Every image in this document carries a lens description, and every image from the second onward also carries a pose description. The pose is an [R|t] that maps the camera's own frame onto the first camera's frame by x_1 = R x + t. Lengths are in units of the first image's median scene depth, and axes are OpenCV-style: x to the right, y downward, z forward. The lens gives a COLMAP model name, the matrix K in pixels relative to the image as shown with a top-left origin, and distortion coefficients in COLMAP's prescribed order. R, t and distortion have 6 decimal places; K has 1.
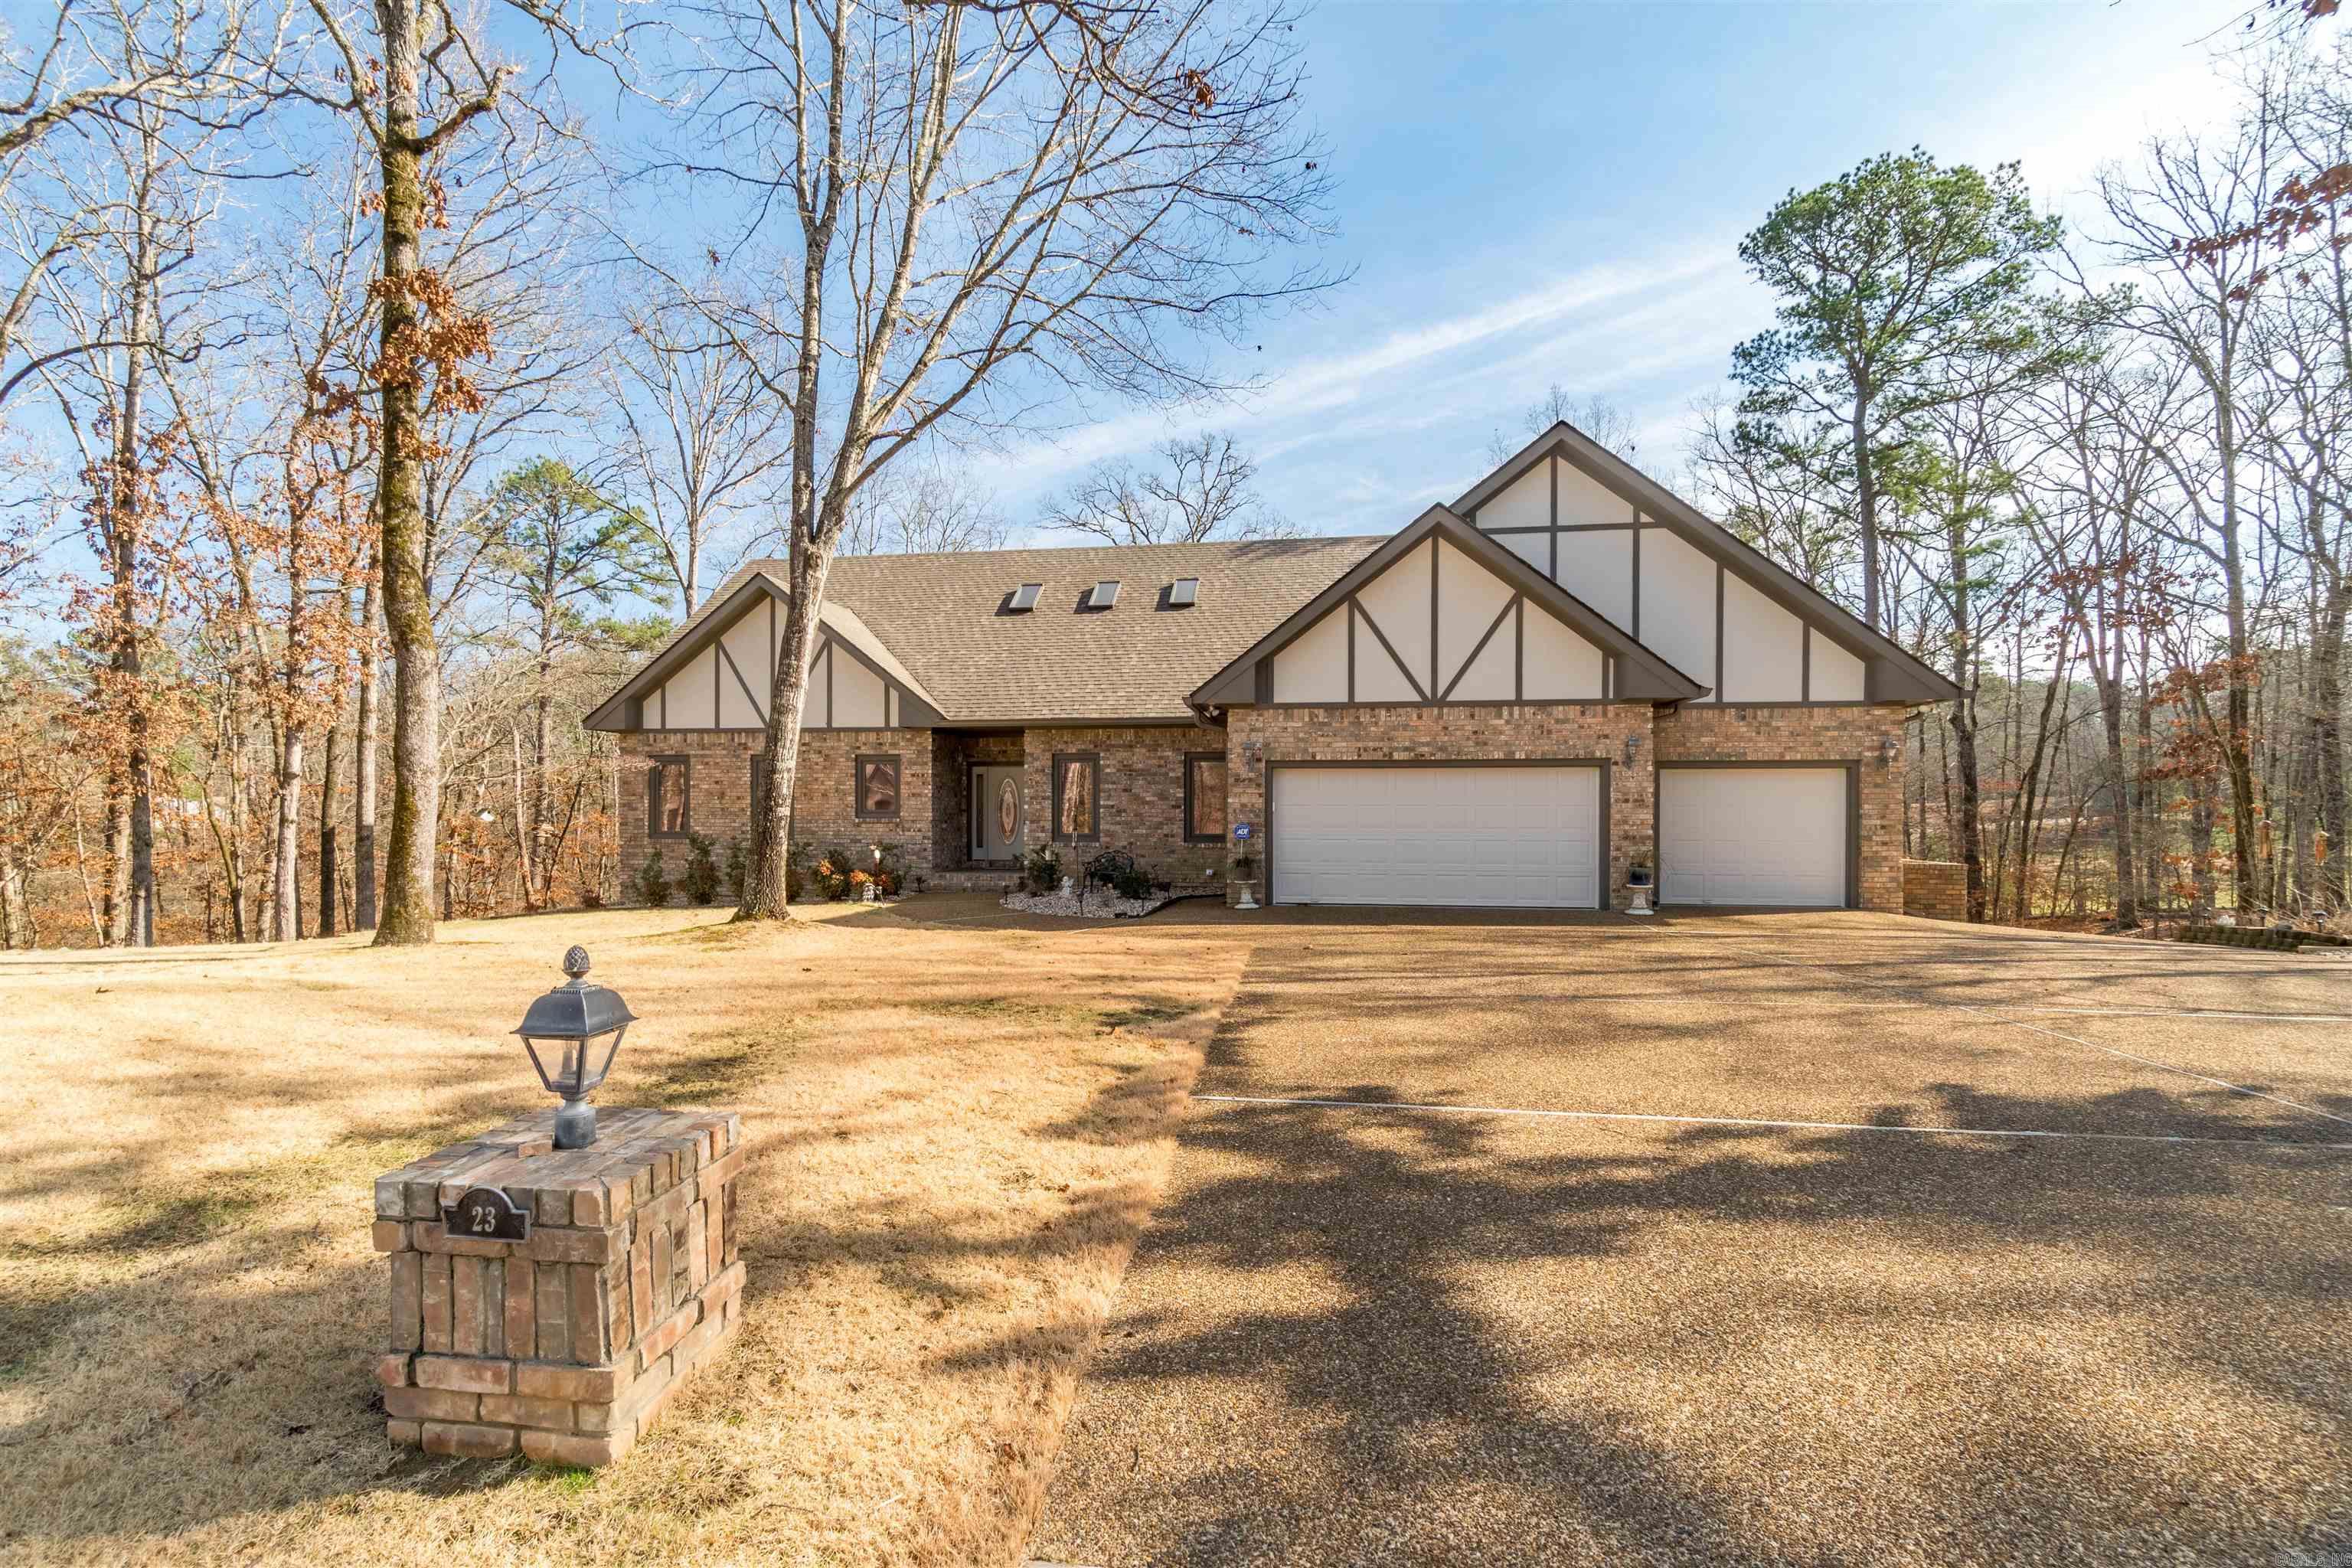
lens RADIAL K [[1075.7, 0, 1172.7], [0, 1075.7, 797.5], [0, 0, 1]] dist [0.003293, 0.000452]
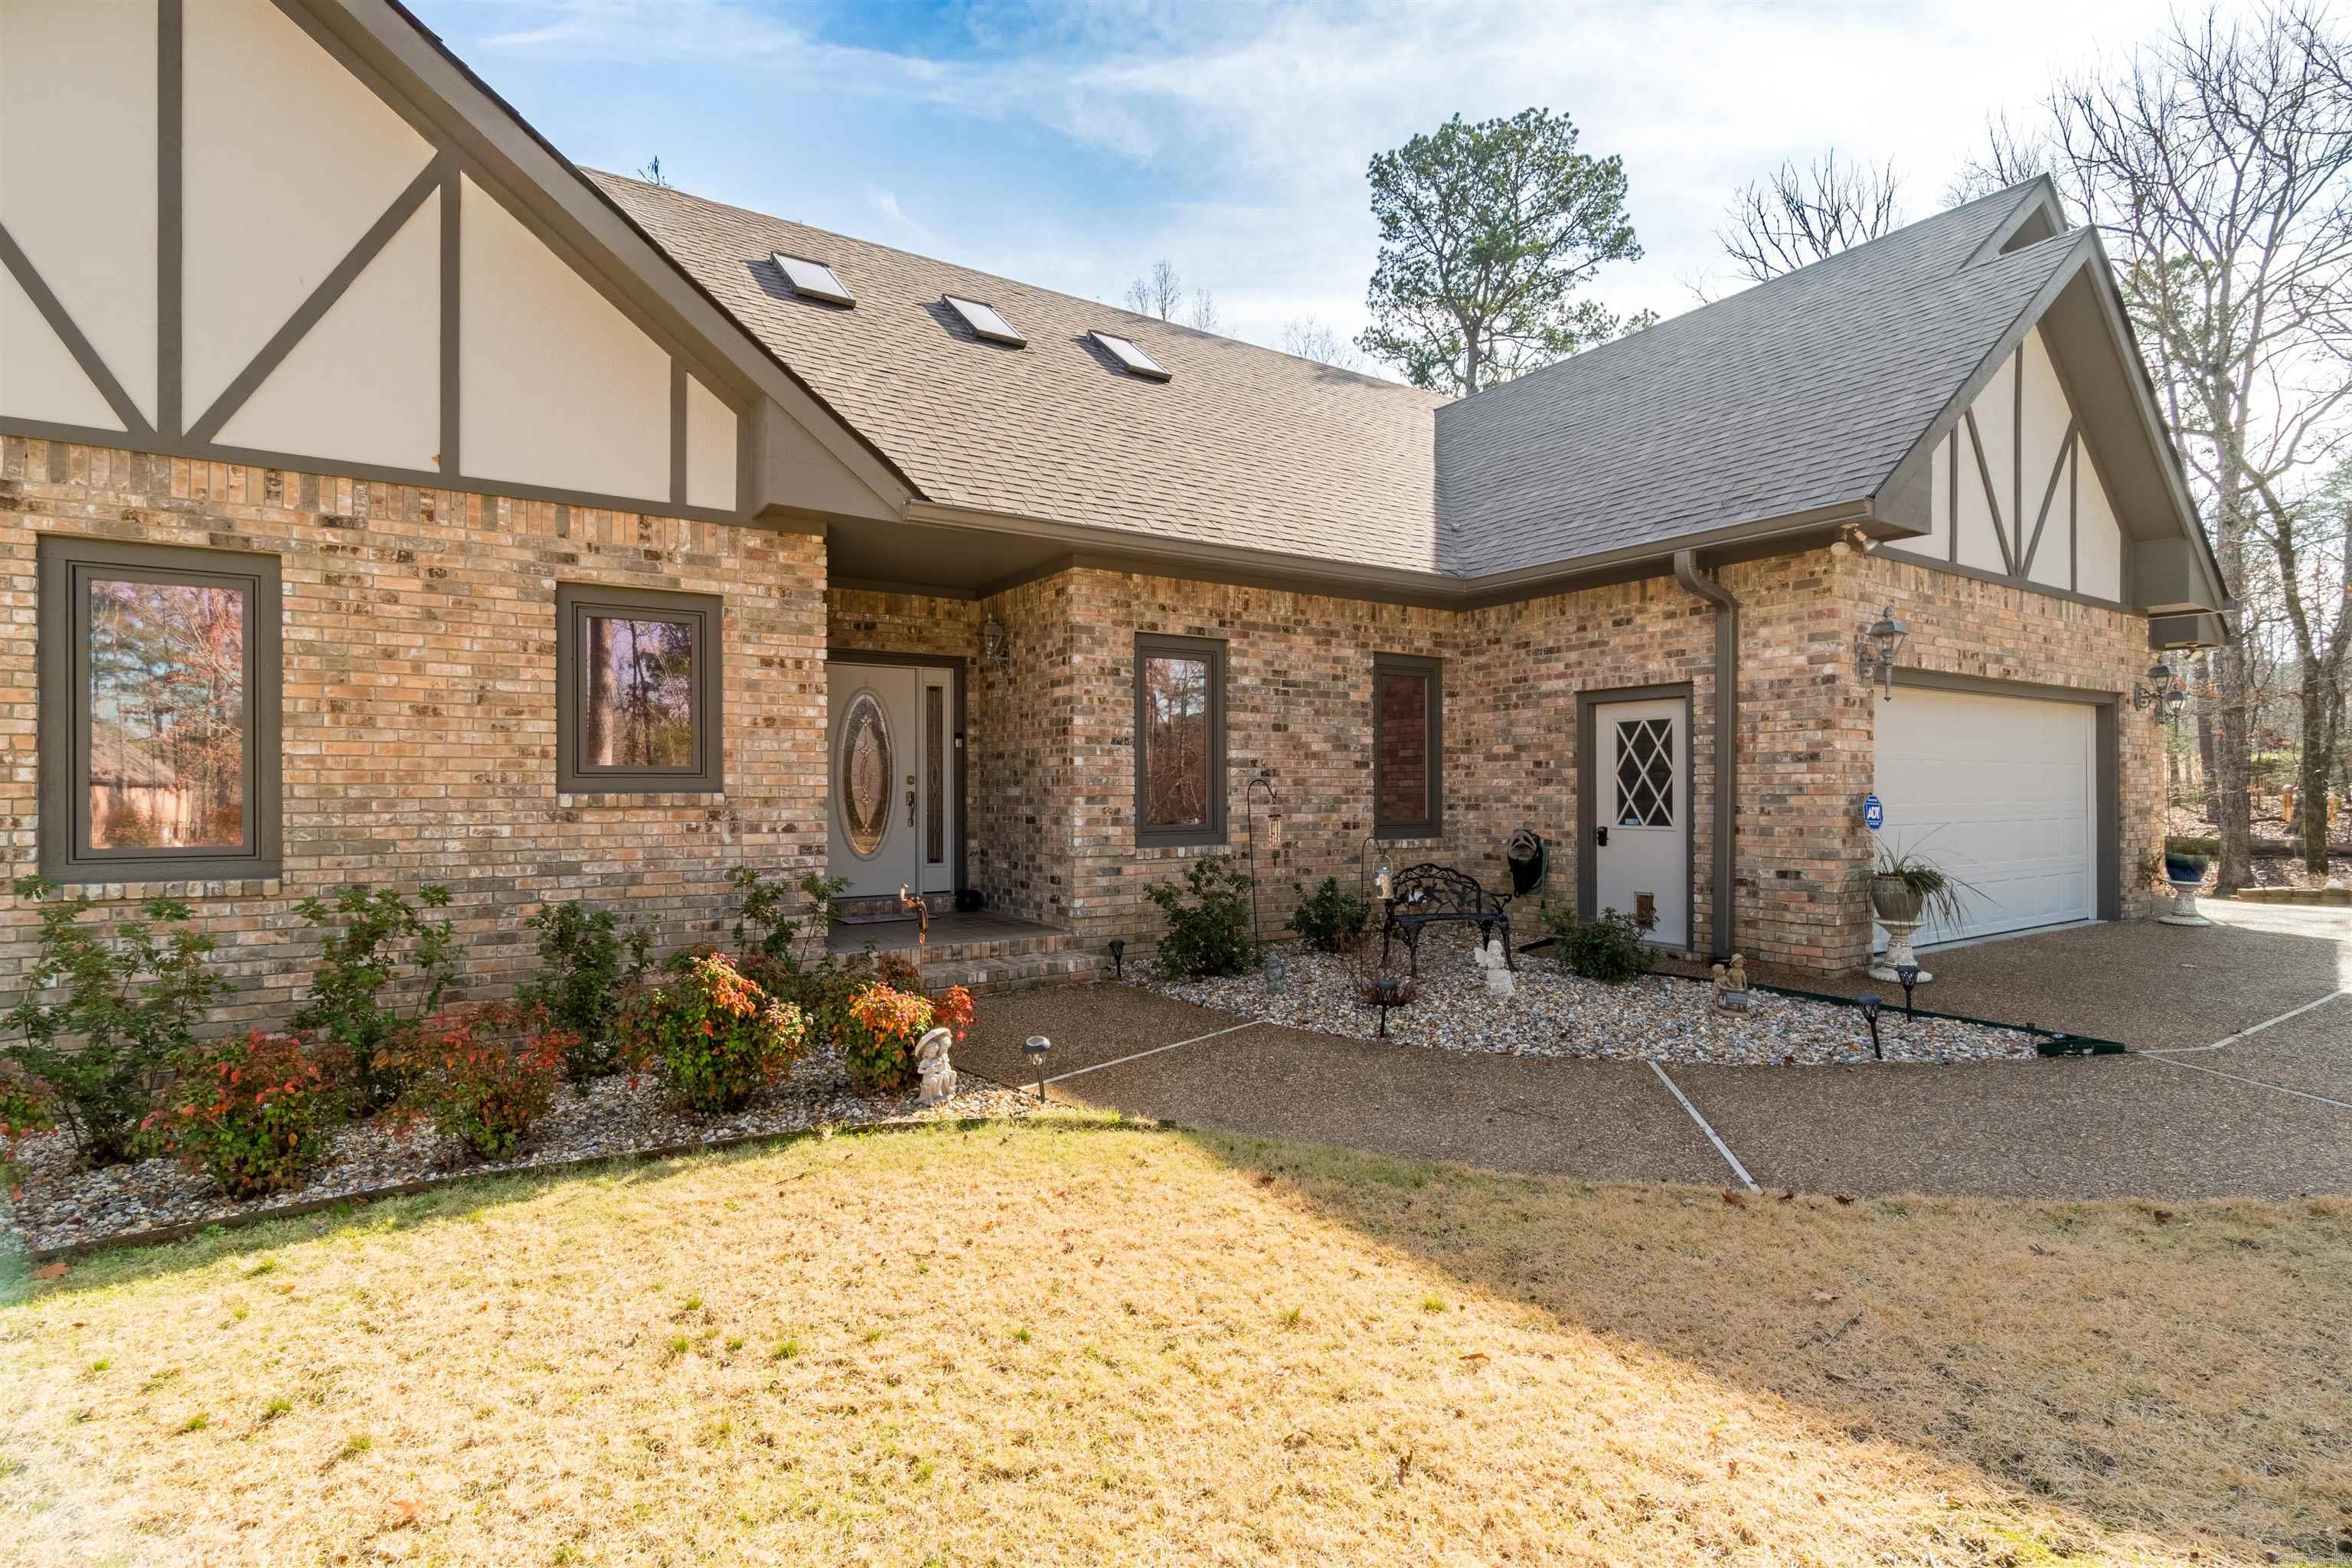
lens RADIAL K [[1117.5, 0, 1157.7], [0, 1117.5, 778.7], [0, 0, 1]] dist [-0.010065, 0.002579]
pose [[0.749321, 0.002613, 0.662201, -0.562997], [-0.004173, 0.999991, 0.000777, 0.021525], [-0.662193, -0.003346, 0.749326, 0.987872]]
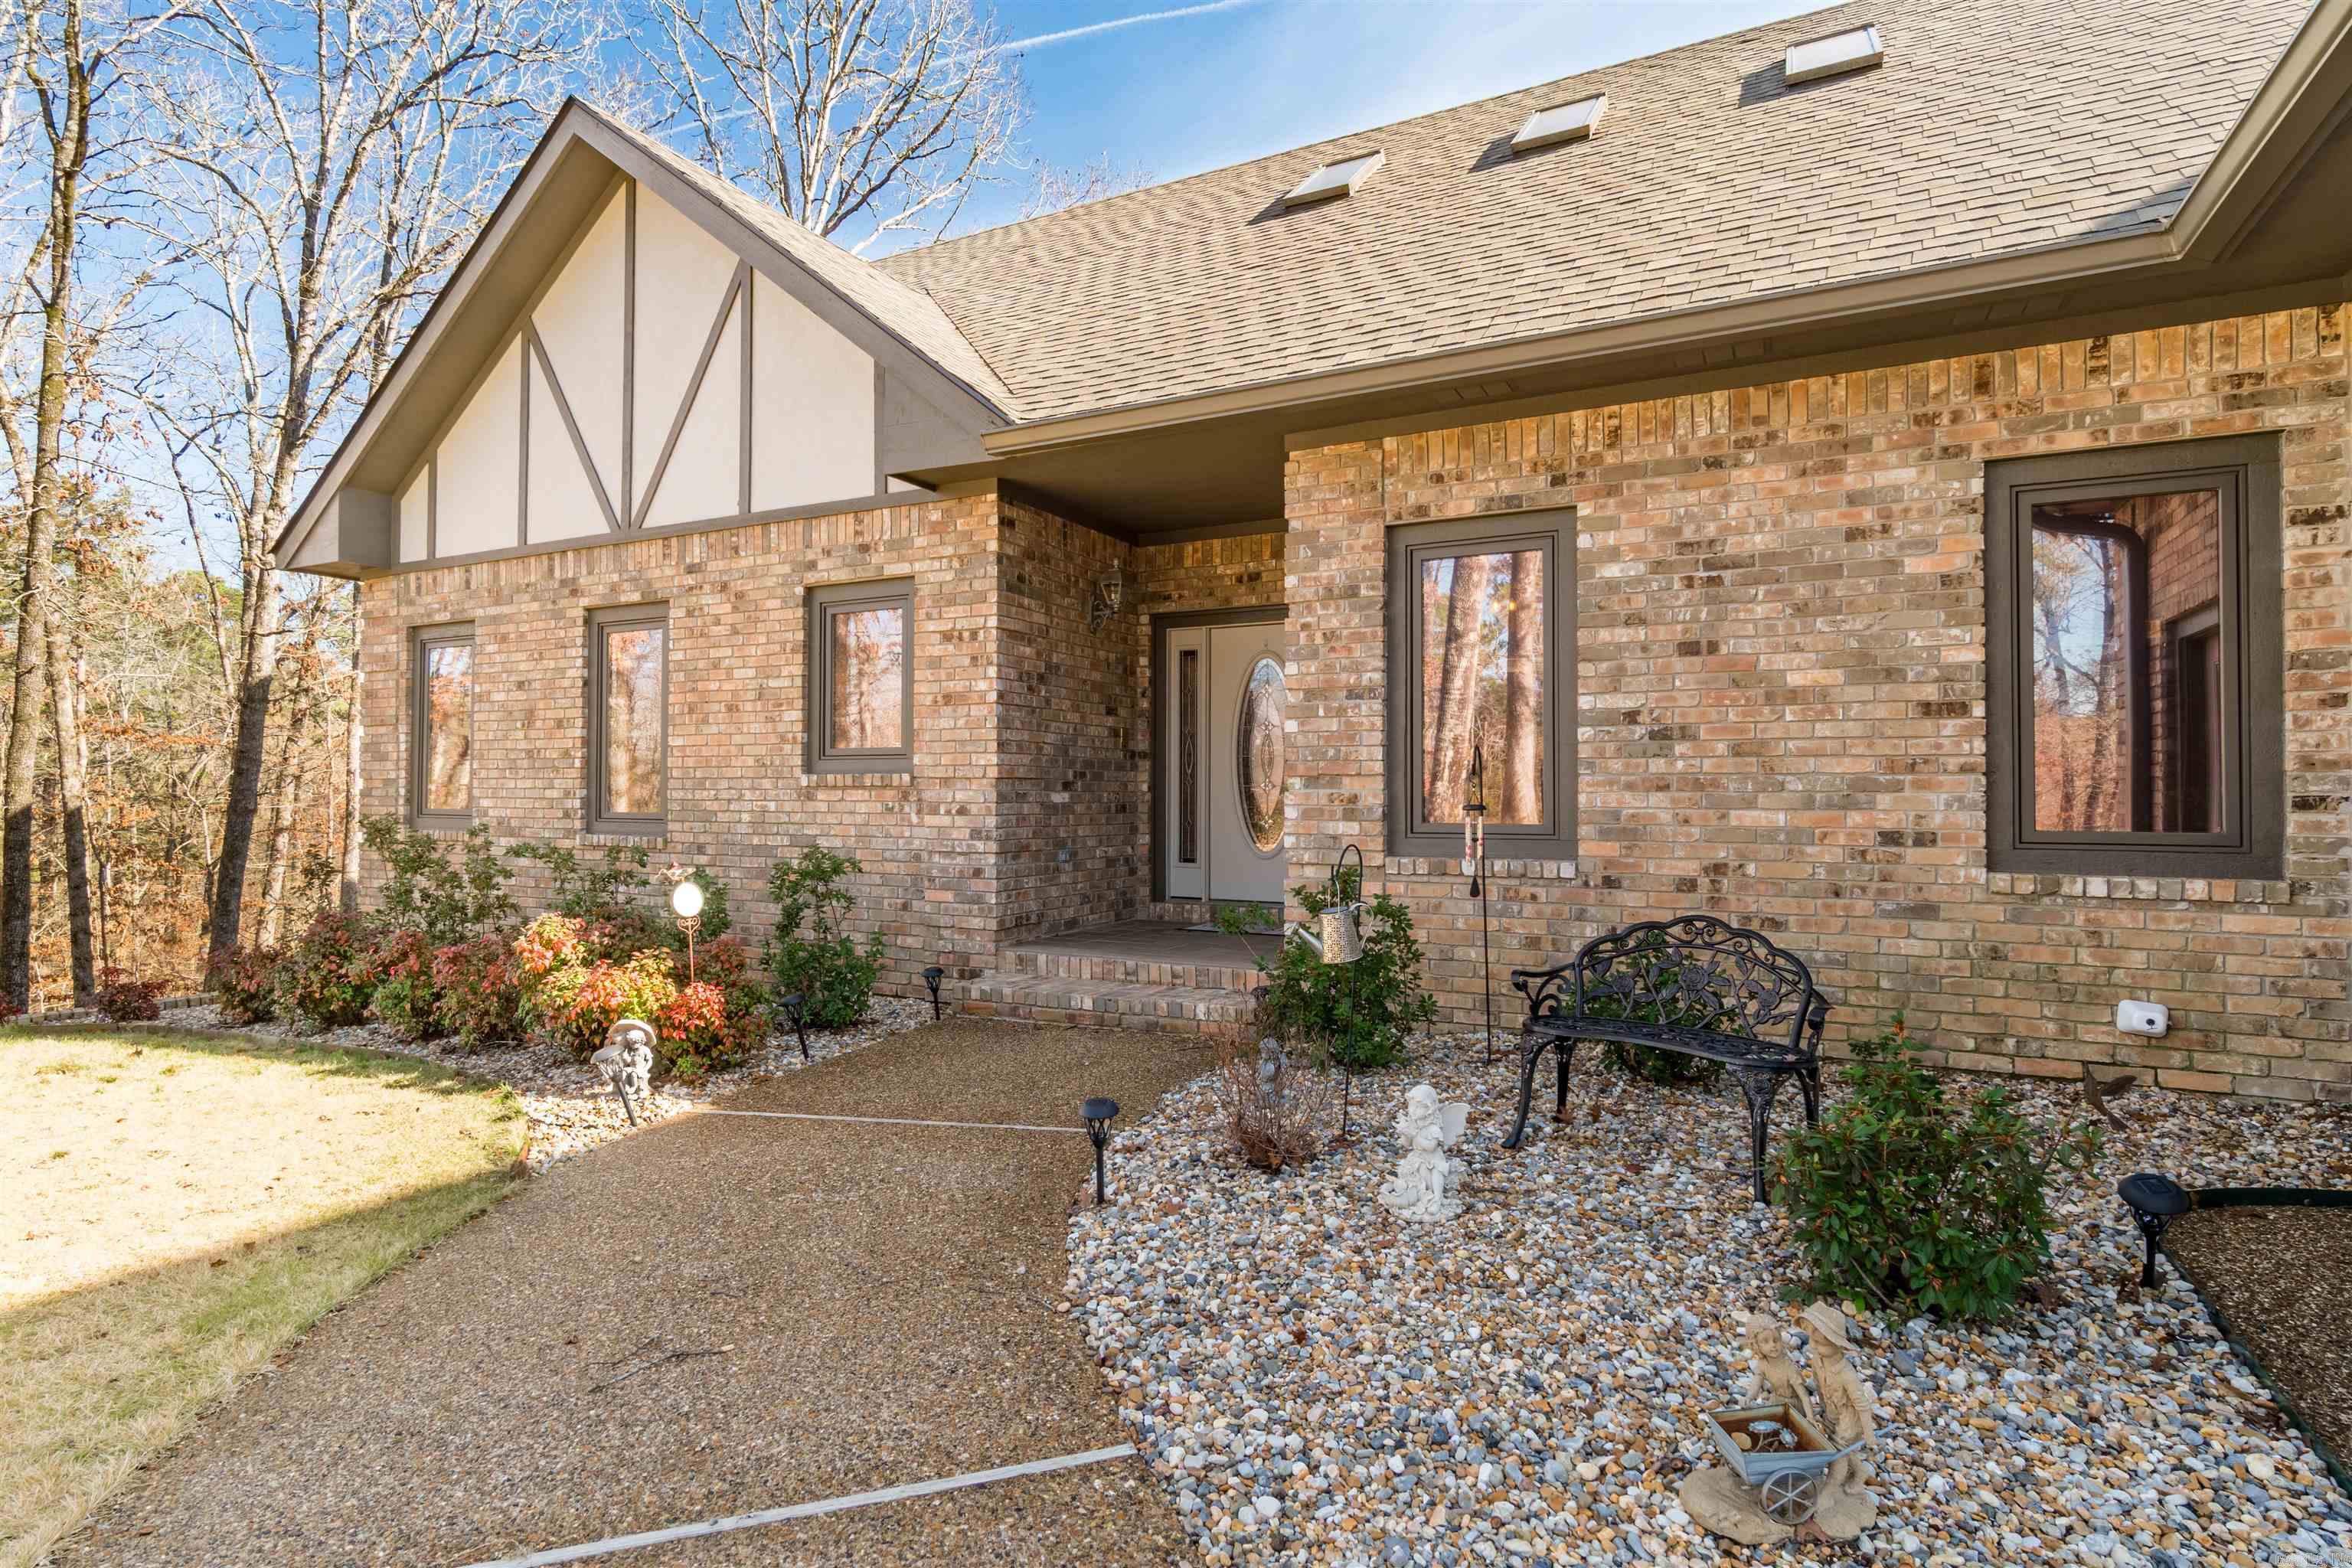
lens RADIAL K [[1215.4, 0, 1146.5], [0, 1215.4, 762.5], [0, 0, 1]] dist [-0.002303, 0.001782]
pose [[0.941992, -0.009027, -0.335515, -0.098062], [0.003828, 0.999862, -0.016153, 0.033432], [0.335615, 0.013932, 0.941896, 1.016271]]
